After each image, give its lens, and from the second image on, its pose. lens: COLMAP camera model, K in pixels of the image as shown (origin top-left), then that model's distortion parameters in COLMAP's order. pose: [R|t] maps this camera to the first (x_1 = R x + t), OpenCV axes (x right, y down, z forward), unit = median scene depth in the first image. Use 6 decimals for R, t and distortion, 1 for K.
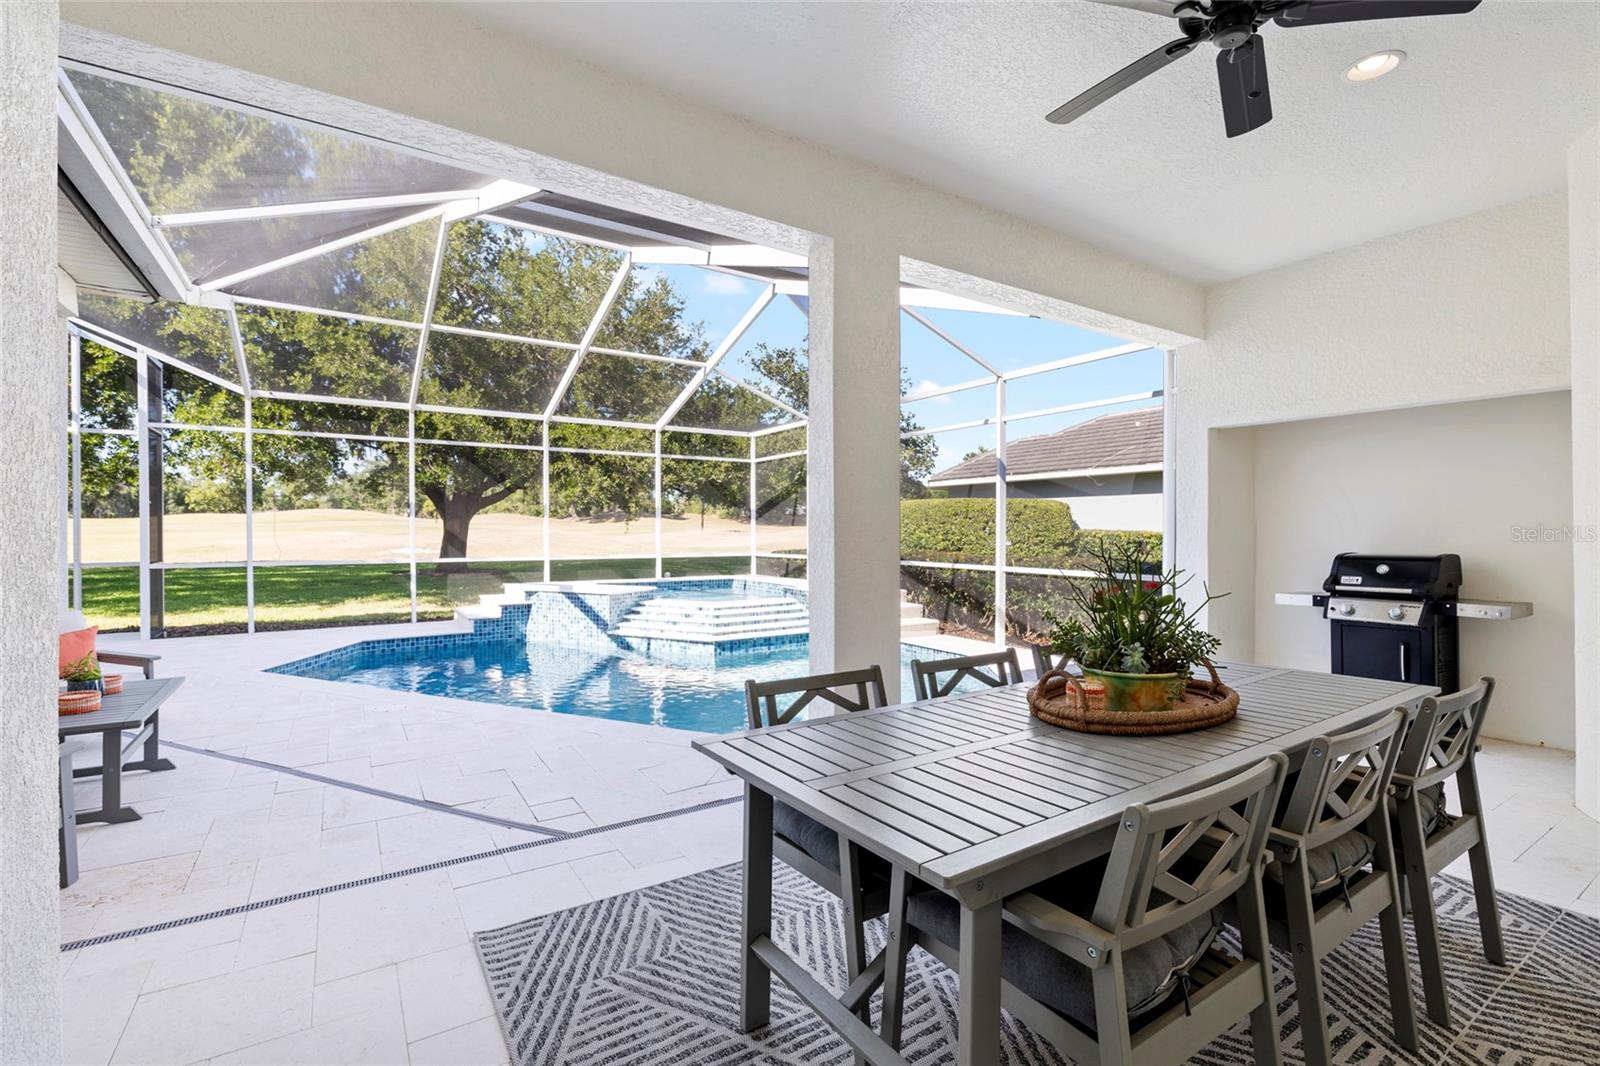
lens RADIAL K [[716.2, 0, 800.0], [0, 716.2, 539.7], [0, 0, 1]] dist [-0.006148, 0.000718]
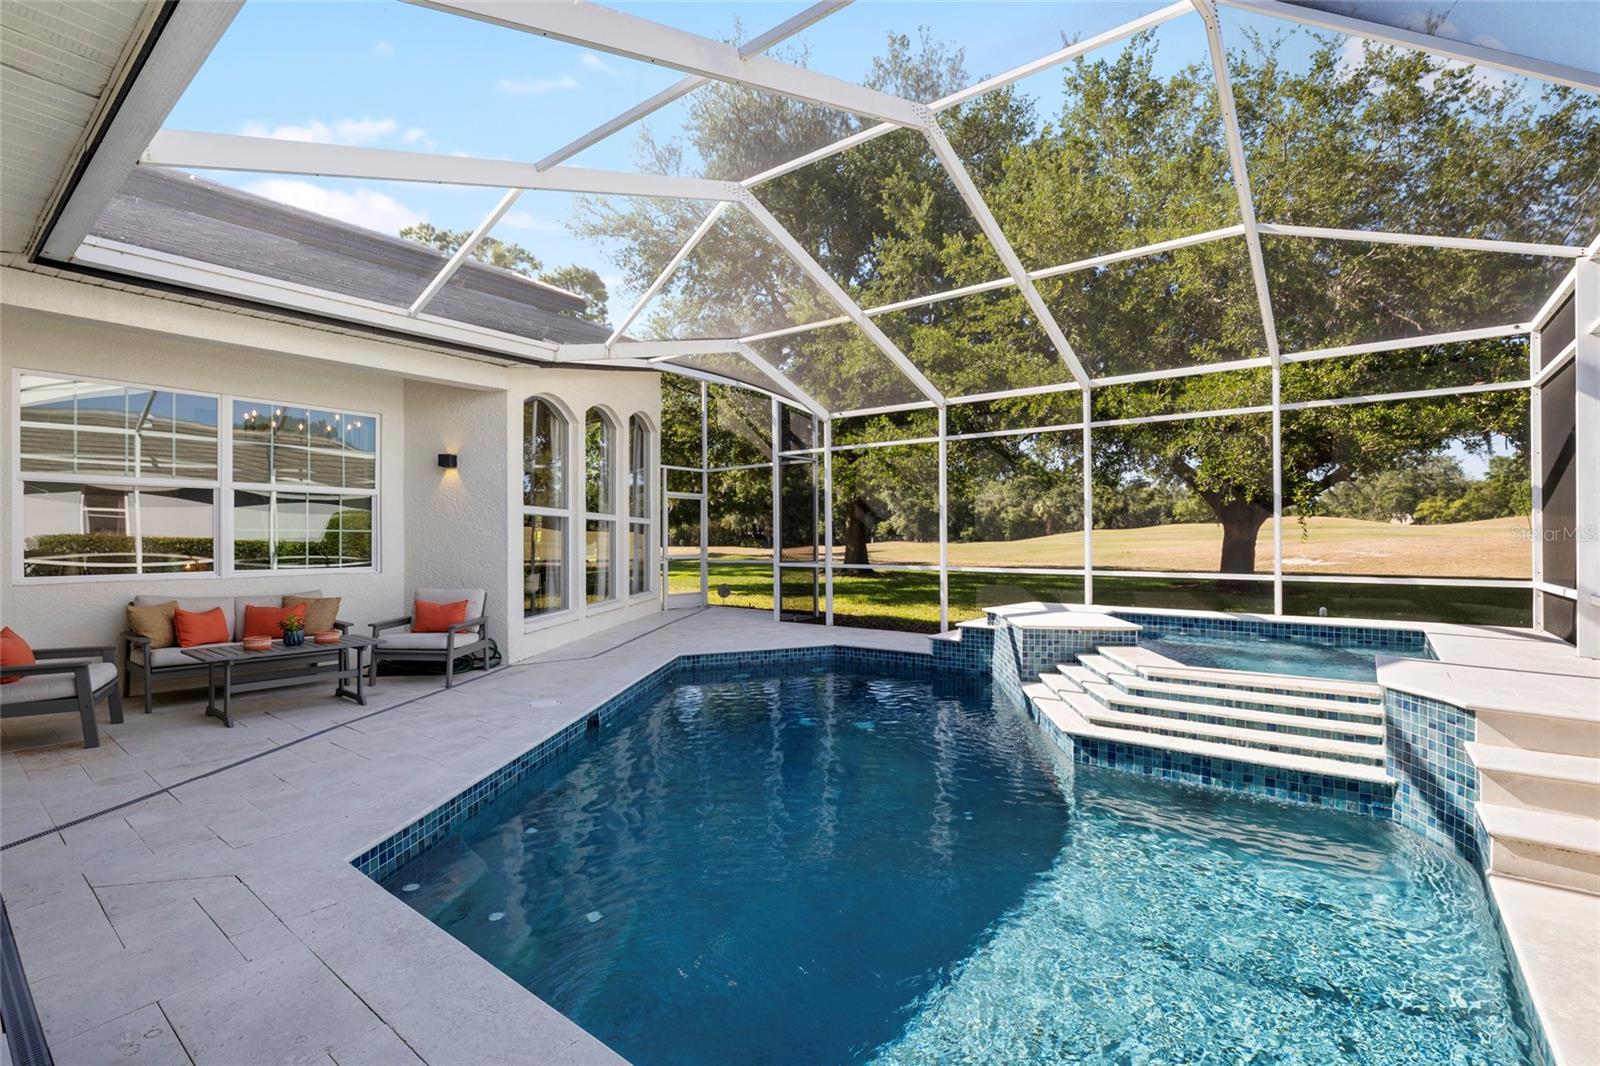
lens RADIAL K [[716.2, 0, 800.0], [0, 716.2, 539.7], [0, 0, 1]] dist [-0.006148, 0.000718]
pose [[0.326096, 0.000543, -0.945336, 0.254434], [-0.012038, 0.999921, -0.003578, -0.002174], [0.945260, 0.012546, 0.326077, 0.477339]]
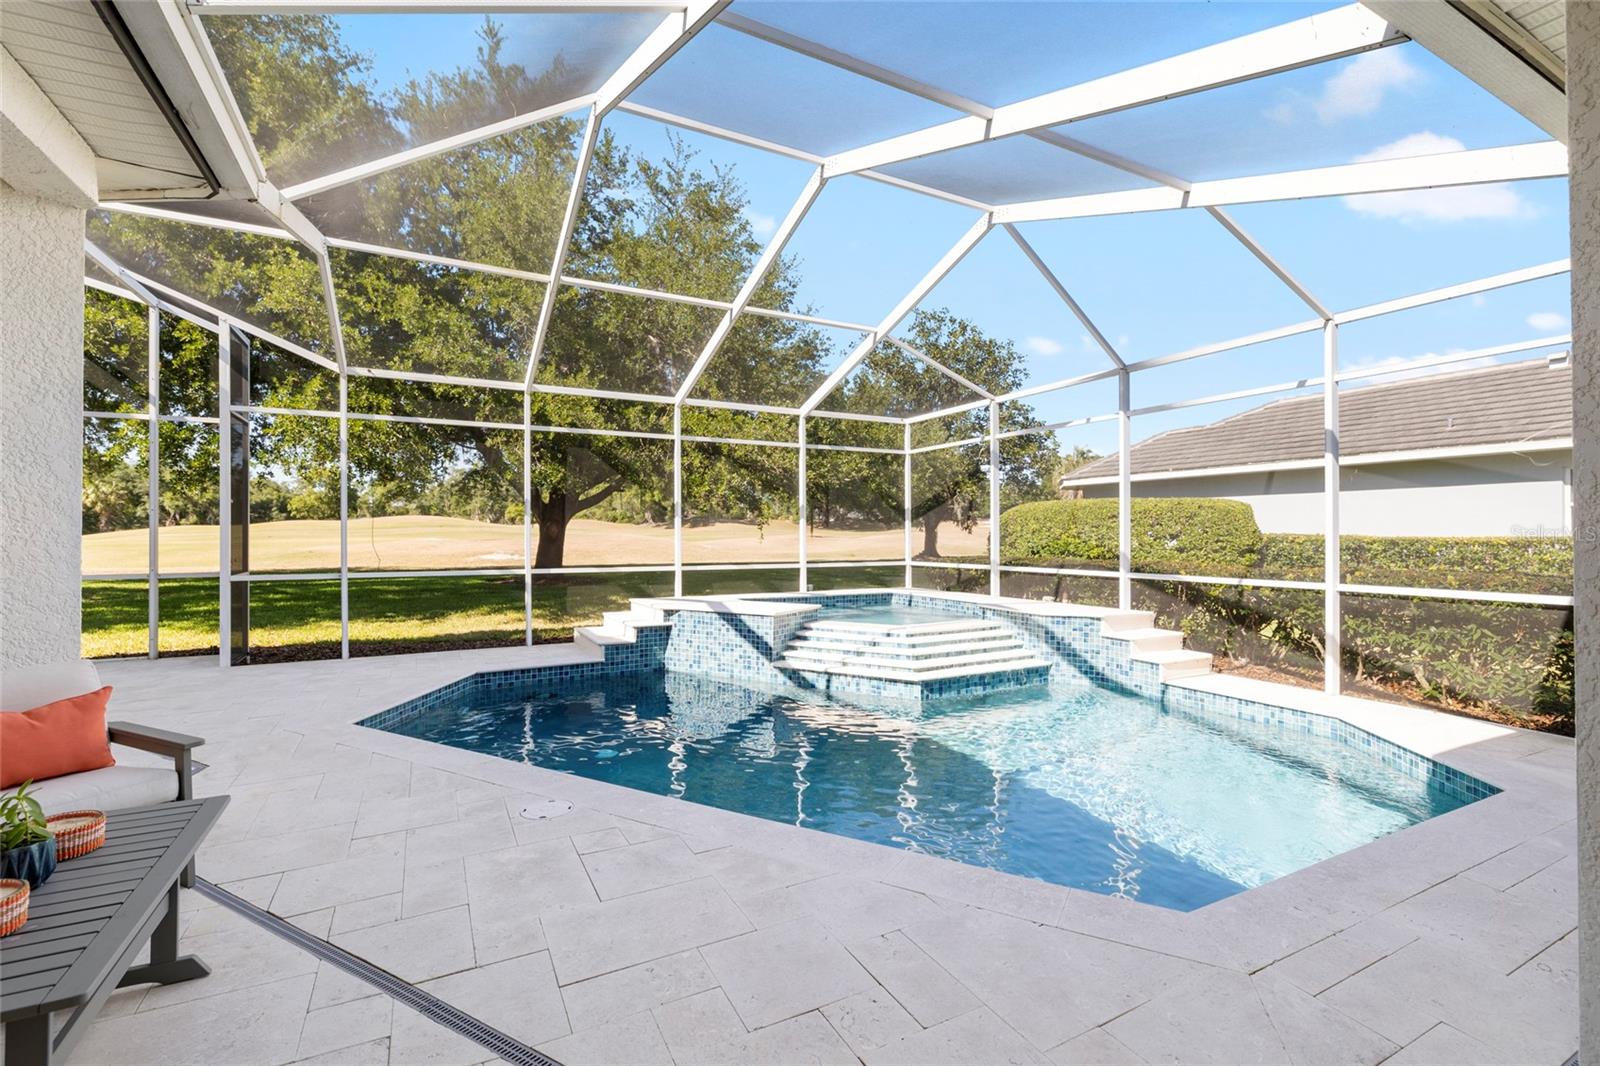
lens RADIAL K [[719.6, 0, 800.6], [0, 719.6, 537.1], [0, 0, 1]] dist [-0.002104, 0.000029]
pose [[0.995742, -0.001064, -0.092178, -0.135008], [0.000015, 0.999935, -0.011377, -0.000921], [0.092184, 0.011327, 0.995678, 0.176239]]
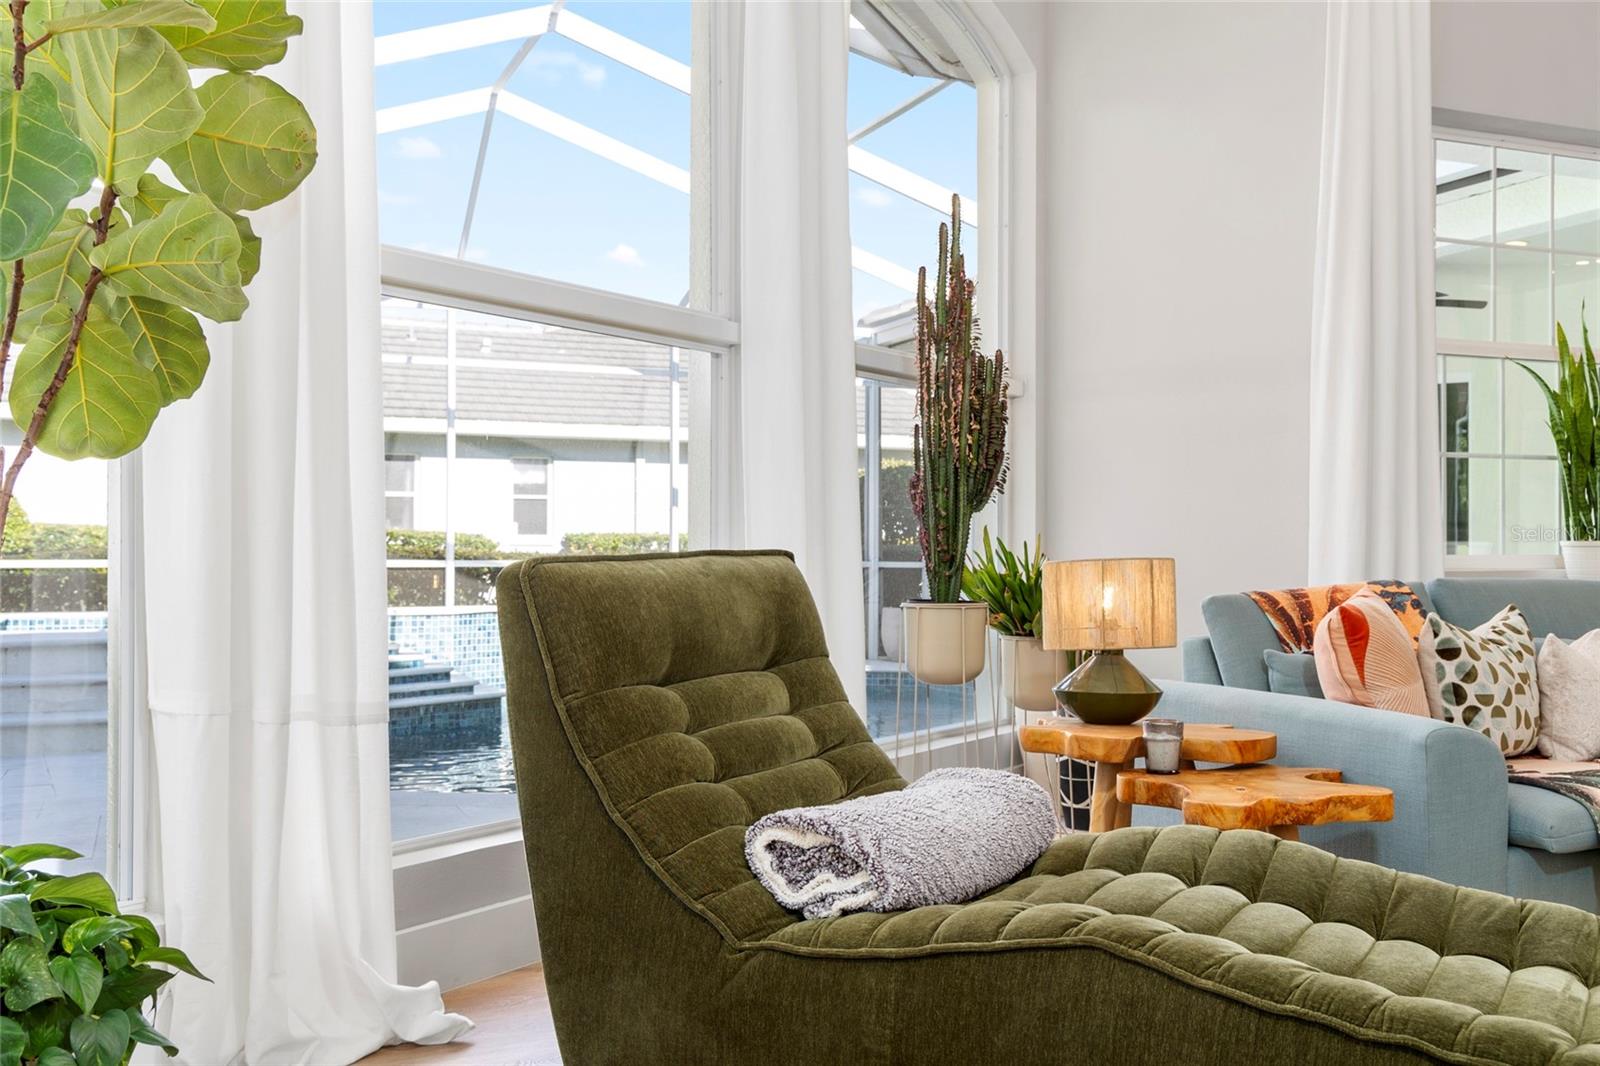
lens RADIAL K [[1534.4, 0, 796.4], [0, 1534.4, 537.8], [0, 0, 1]] dist [0.002849, -0.002831]
pose [[0.181848, 0.009227, 0.983283, -0.999869], [0.006427, 0.999923, -0.010572, 0.022420], [-0.983306, 0.008242, 0.181775, 0.417256]]
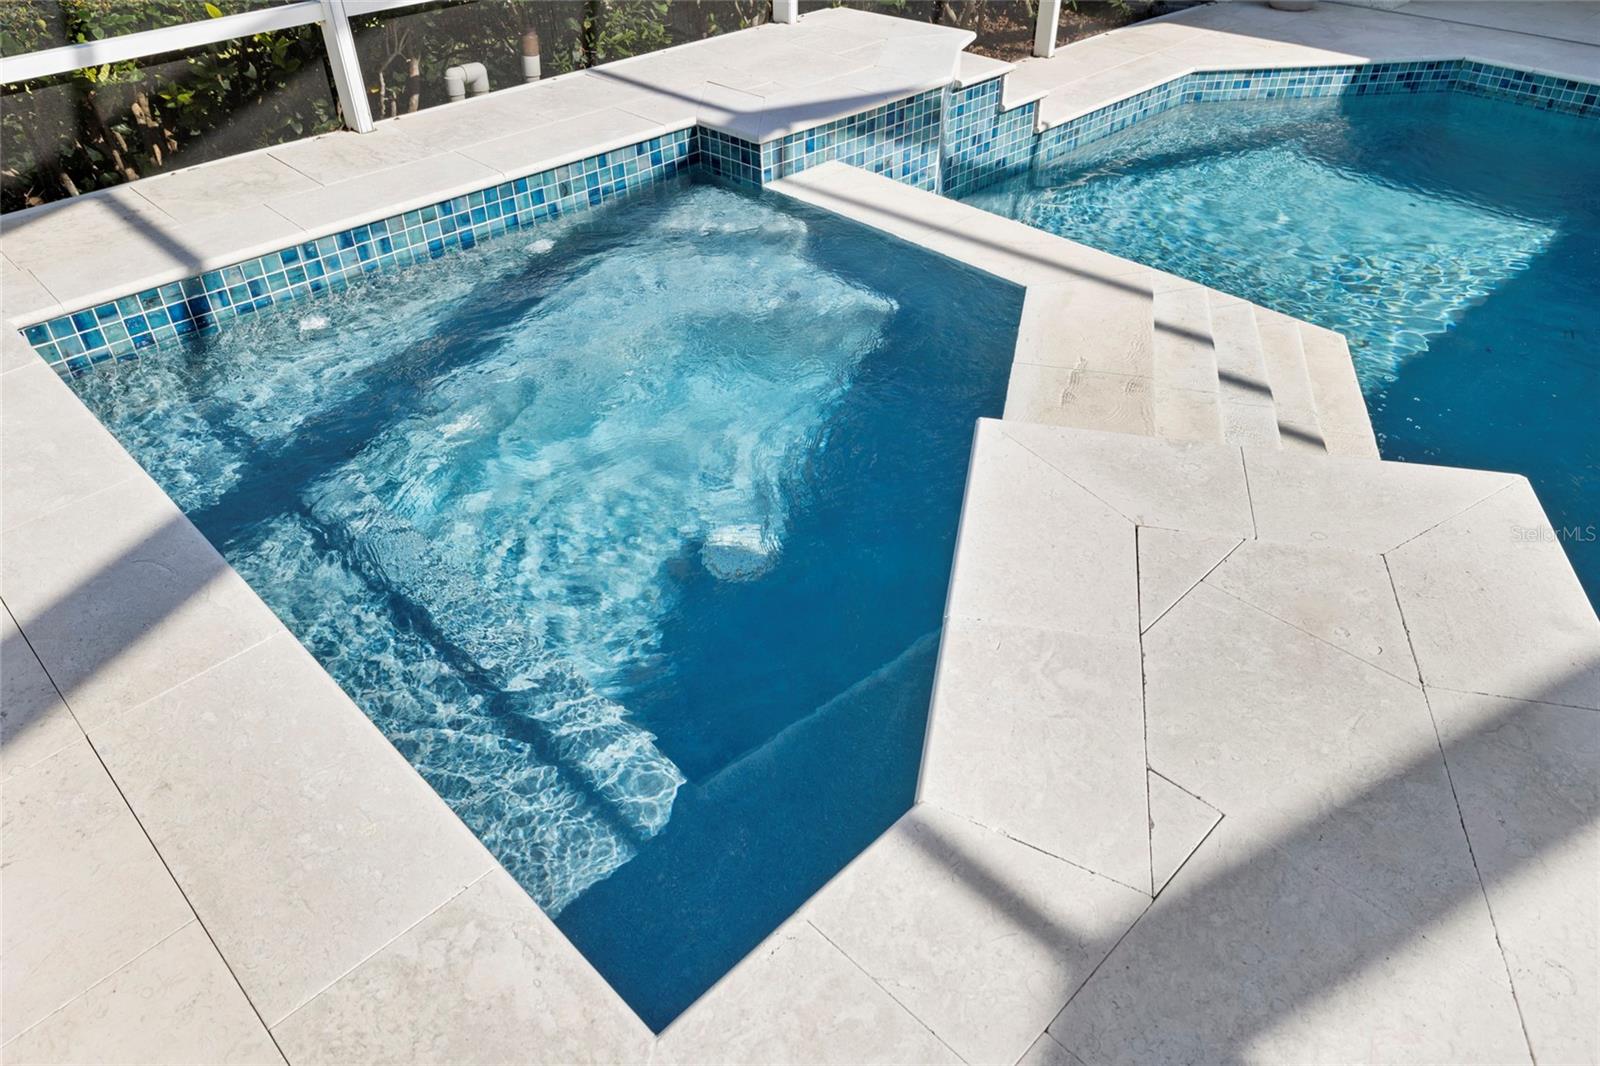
lens RADIAL K [[1100.1, 0, 800.0], [0, 1100.1, 533.0], [0, 0, 1]] dist [-0.002235, -0.000689]
pose [[-0.188799, -0.610971, 0.768810, -0.349403], [0.017909, 0.780618, 0.624752, -0.053008], [-0.981852, 0.131722, -0.136438, 0.979354]]
